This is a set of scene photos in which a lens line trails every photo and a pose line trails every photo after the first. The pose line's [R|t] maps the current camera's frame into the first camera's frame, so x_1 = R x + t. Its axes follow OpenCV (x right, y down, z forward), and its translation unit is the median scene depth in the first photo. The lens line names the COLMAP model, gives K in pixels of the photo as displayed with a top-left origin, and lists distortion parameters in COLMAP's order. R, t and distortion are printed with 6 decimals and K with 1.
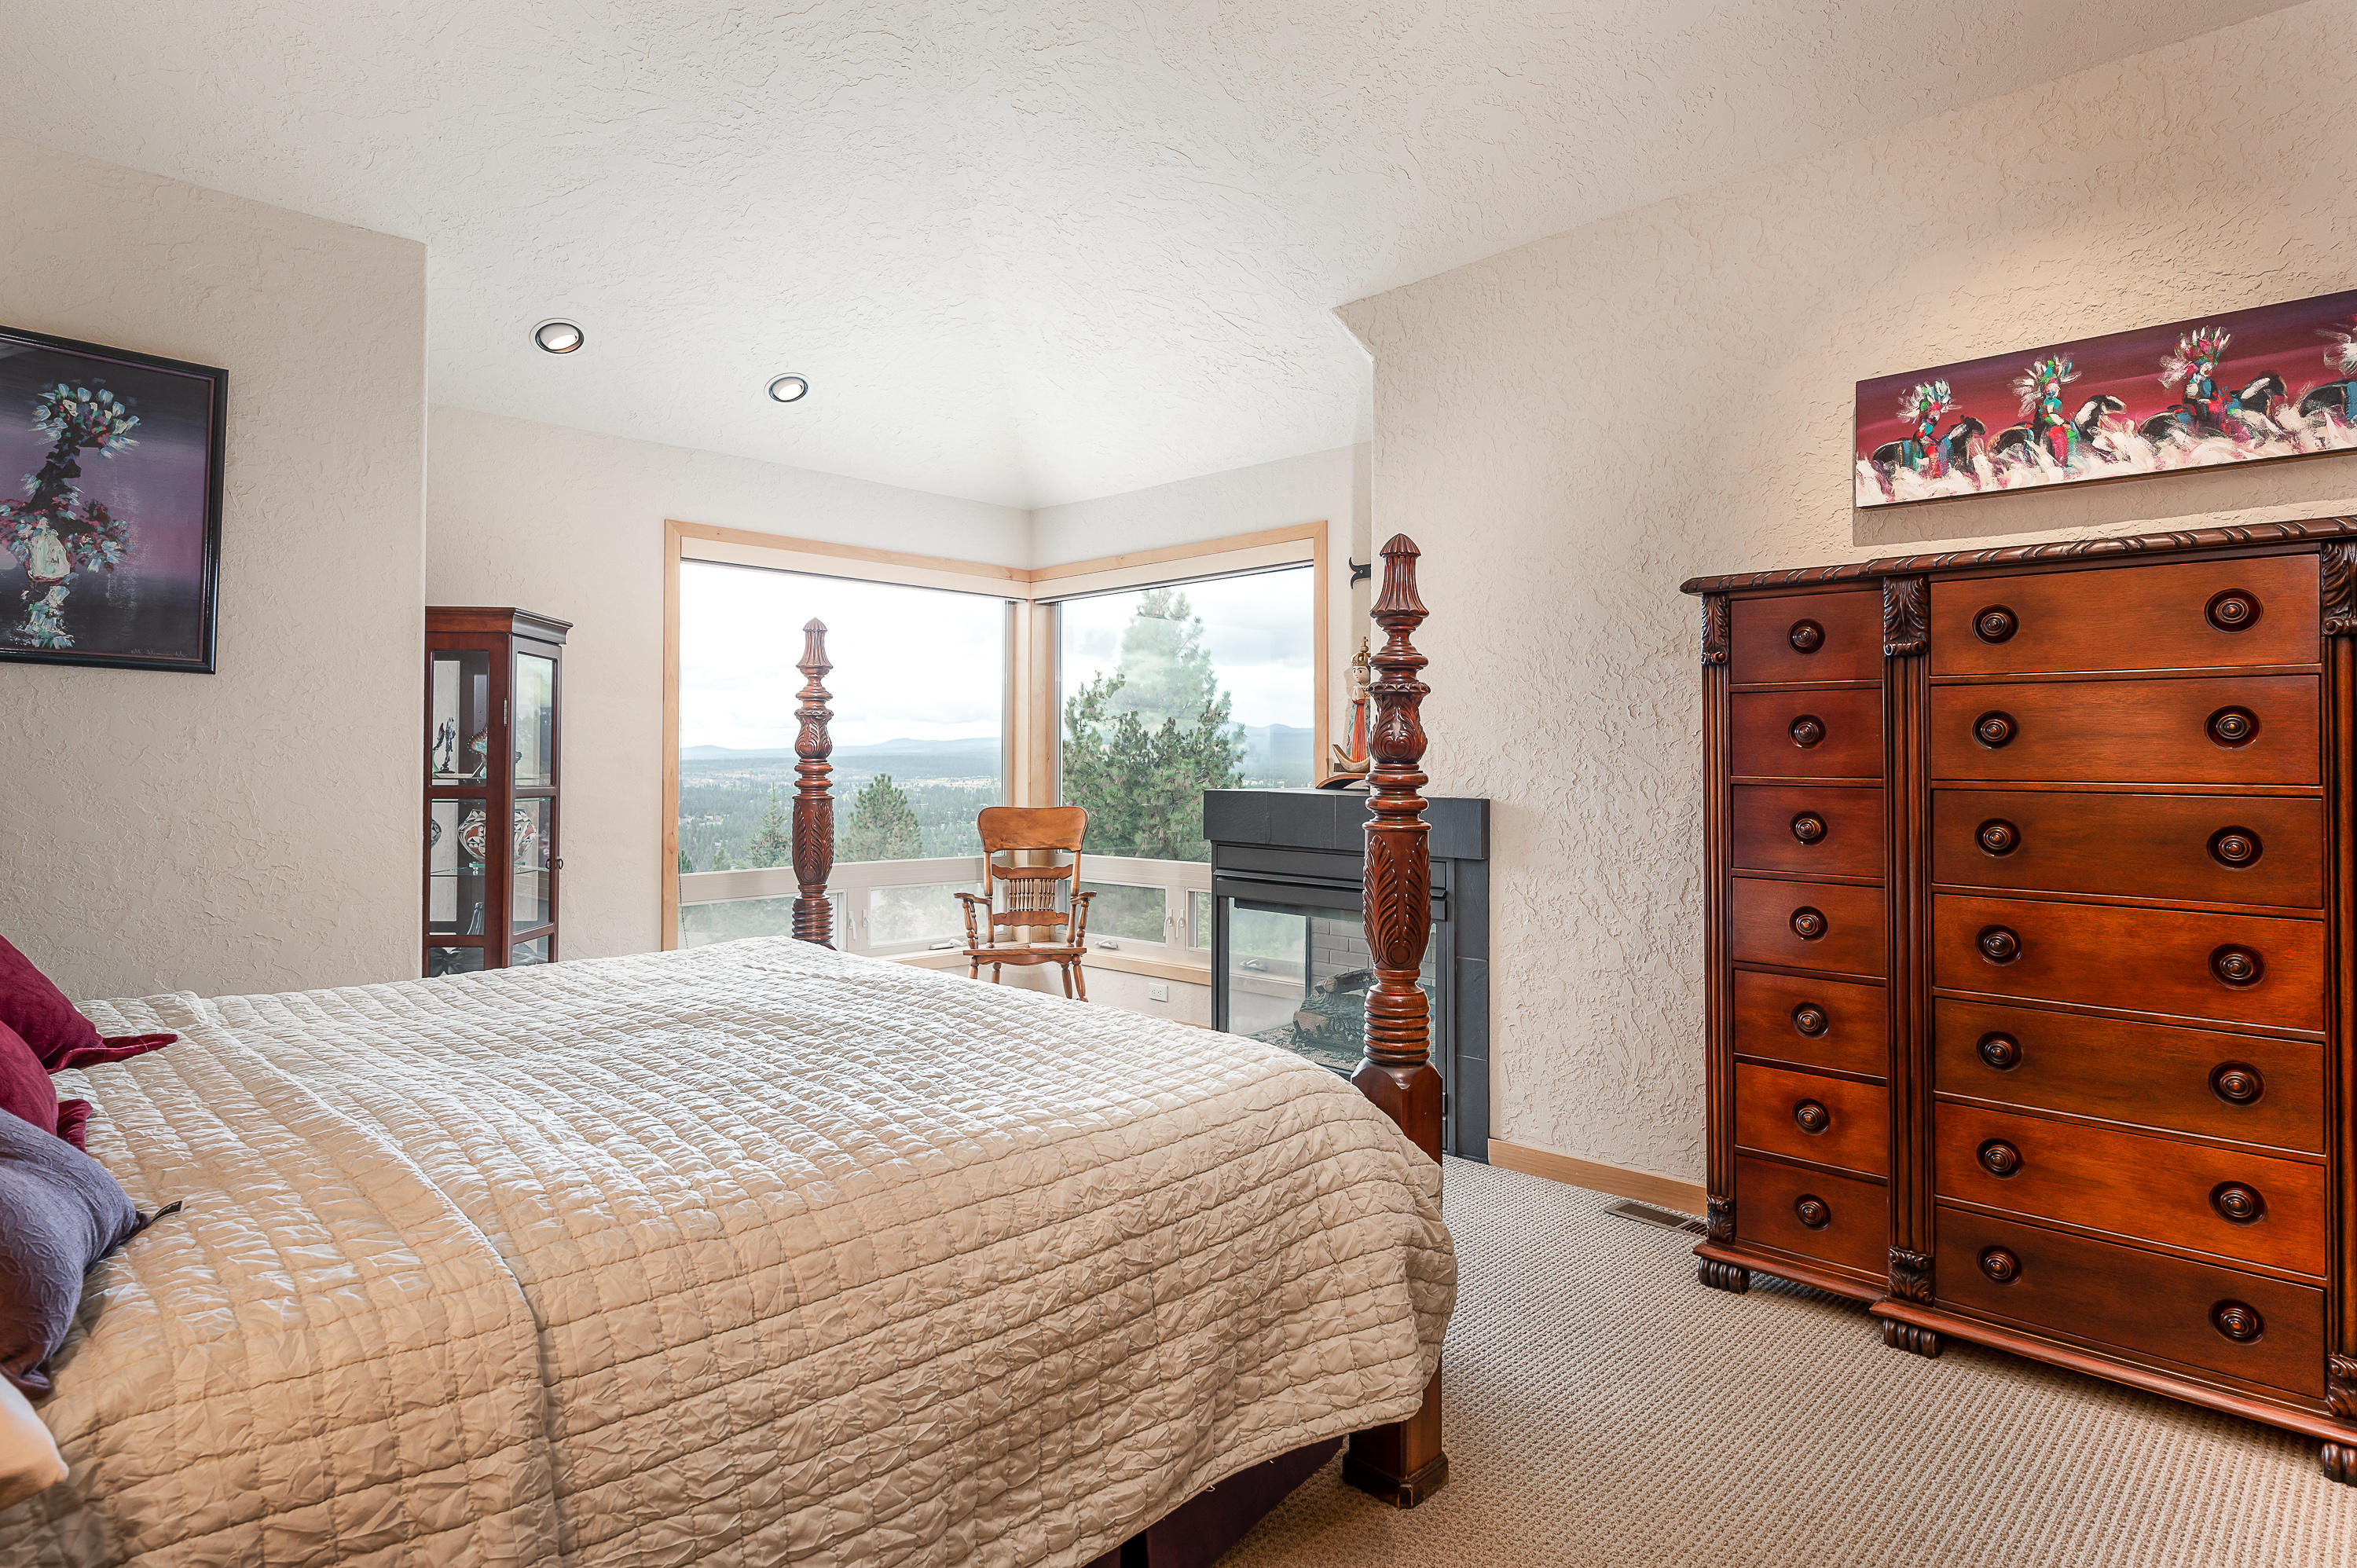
lens RADIAL K [[1294.0, 0, 1171.3], [0, 1294.0, 729.4], [0, 0, 1]] dist [0.001855, -0.000019]
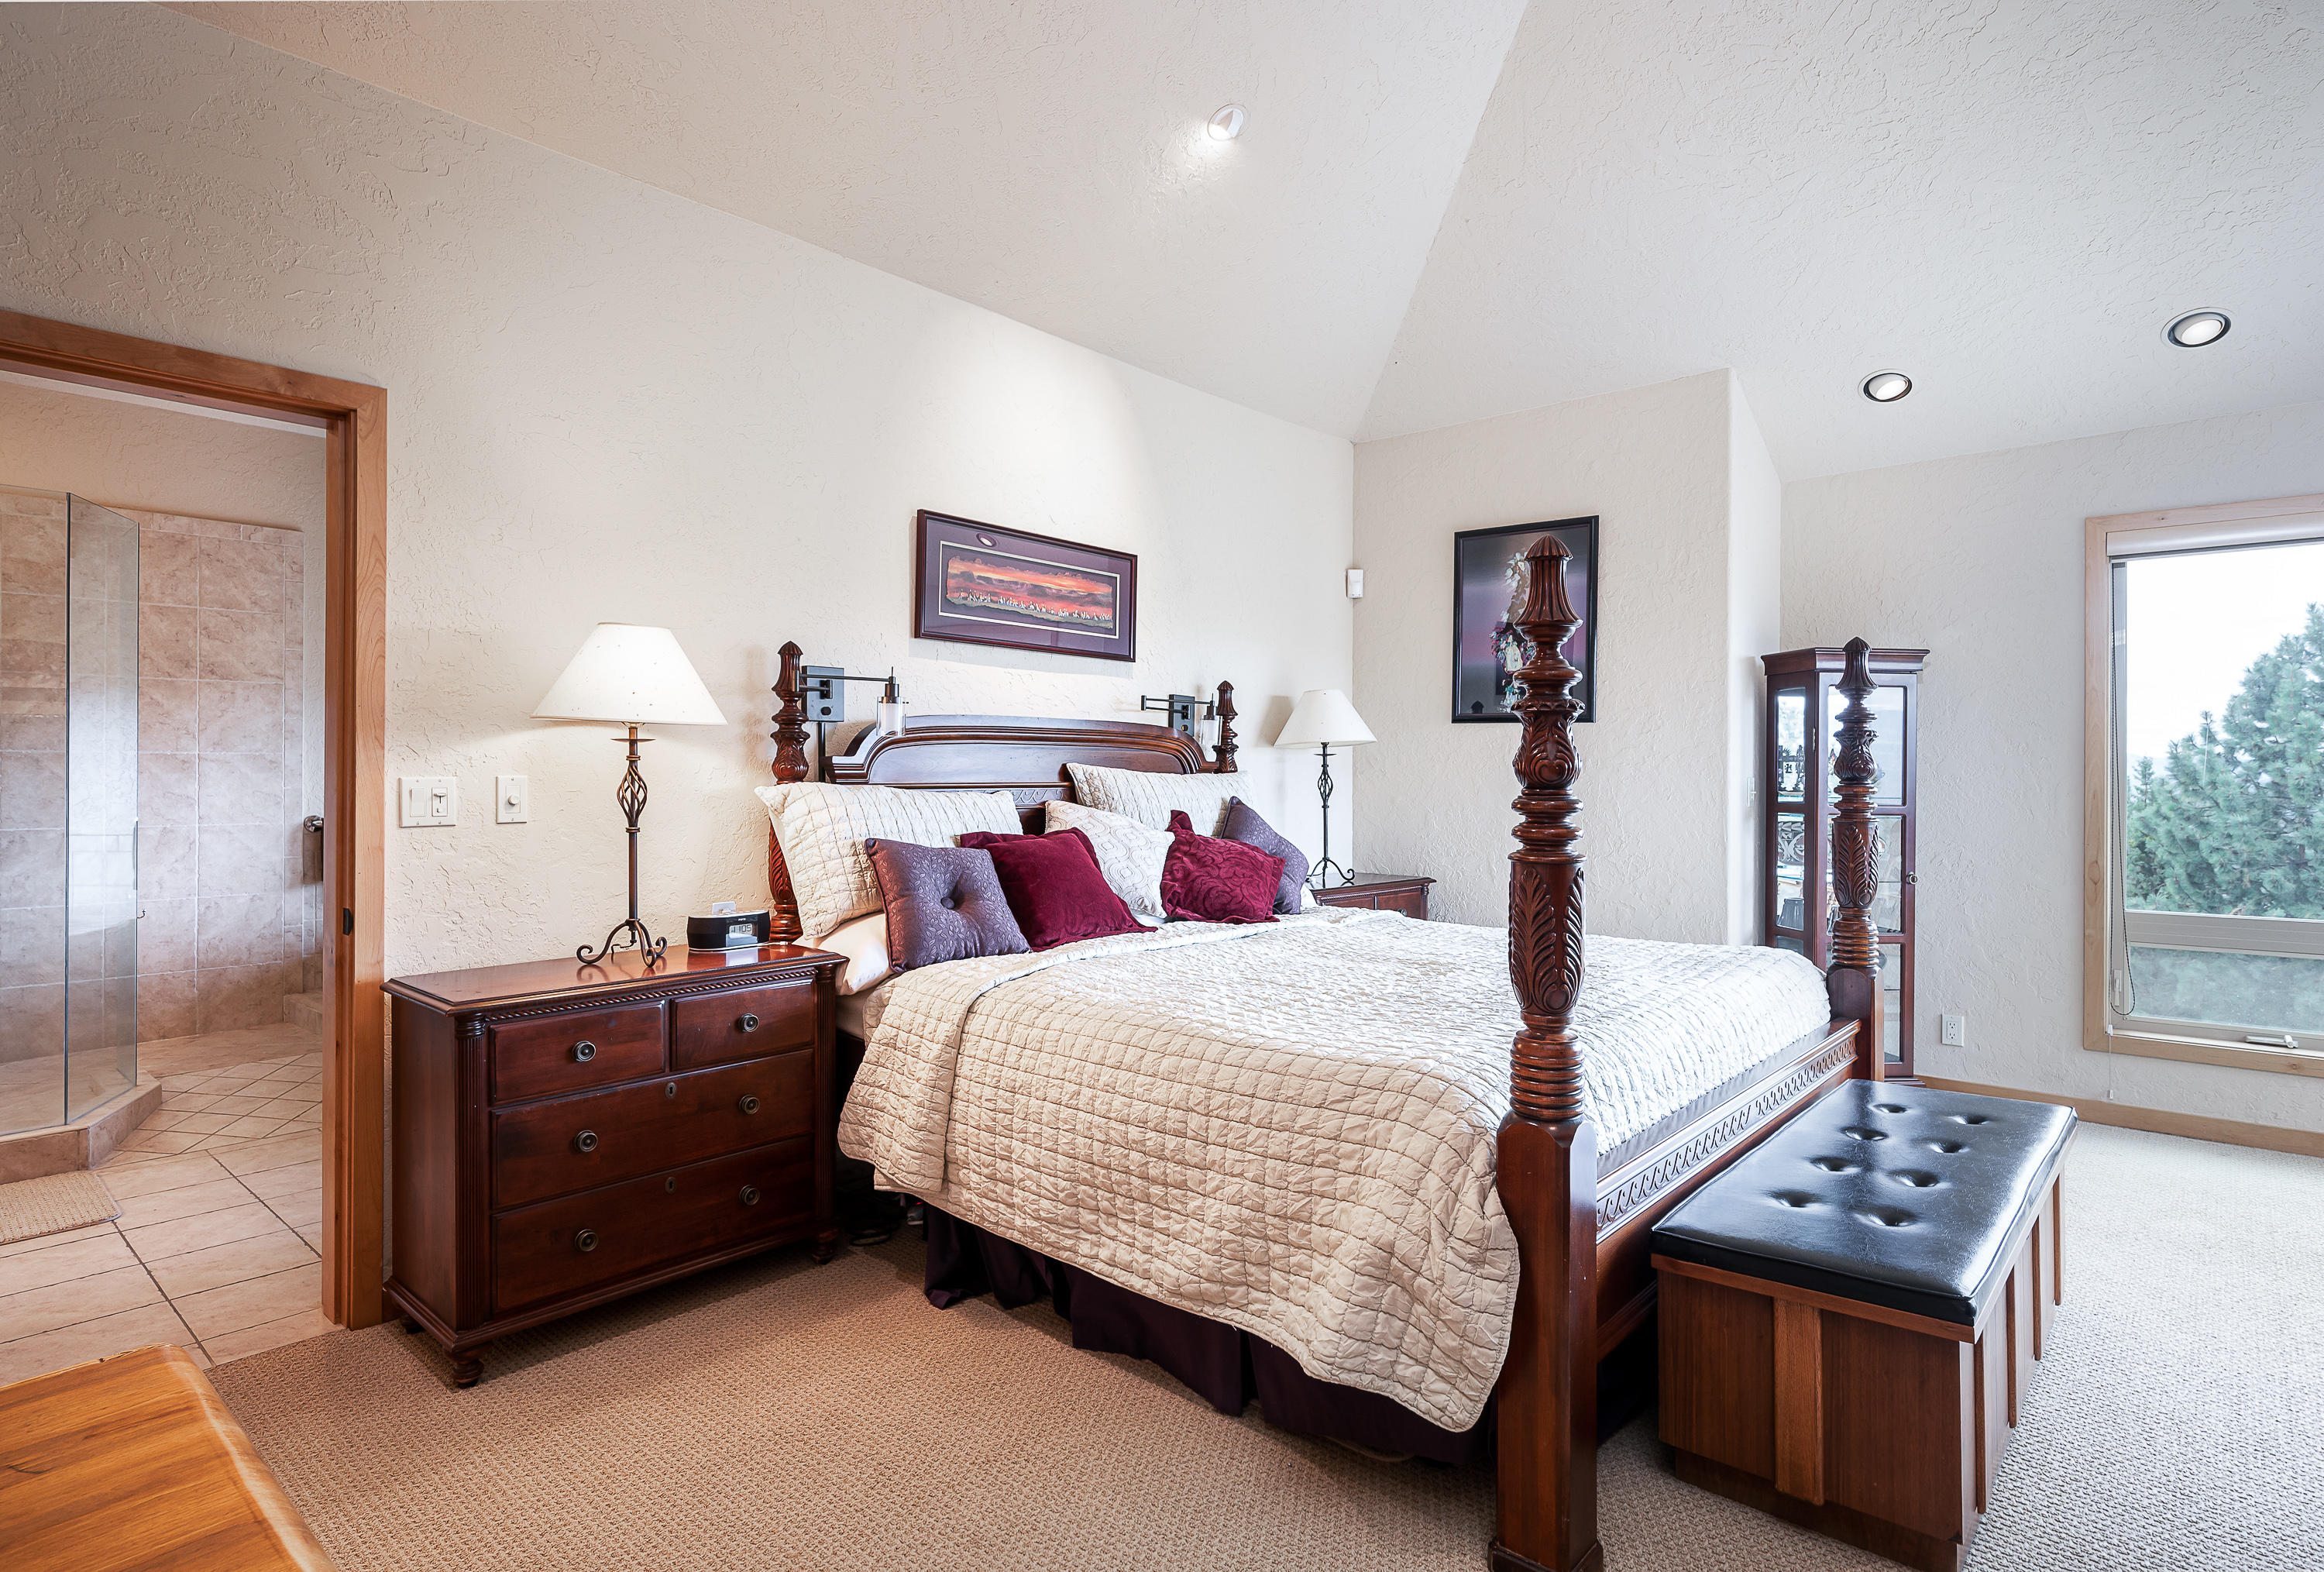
lens RADIAL K [[1222.1, 0, 1163.7], [0, 1222.1, 756.9], [0, 0, 1]] dist [-0.001628, -0.000832]
pose [[0.054078, -0.014817, -0.998427, 1.171449], [0.020215, 0.999701, -0.013741, 0.011828], [0.998332, -0.019440, 0.054362, 0.786919]]
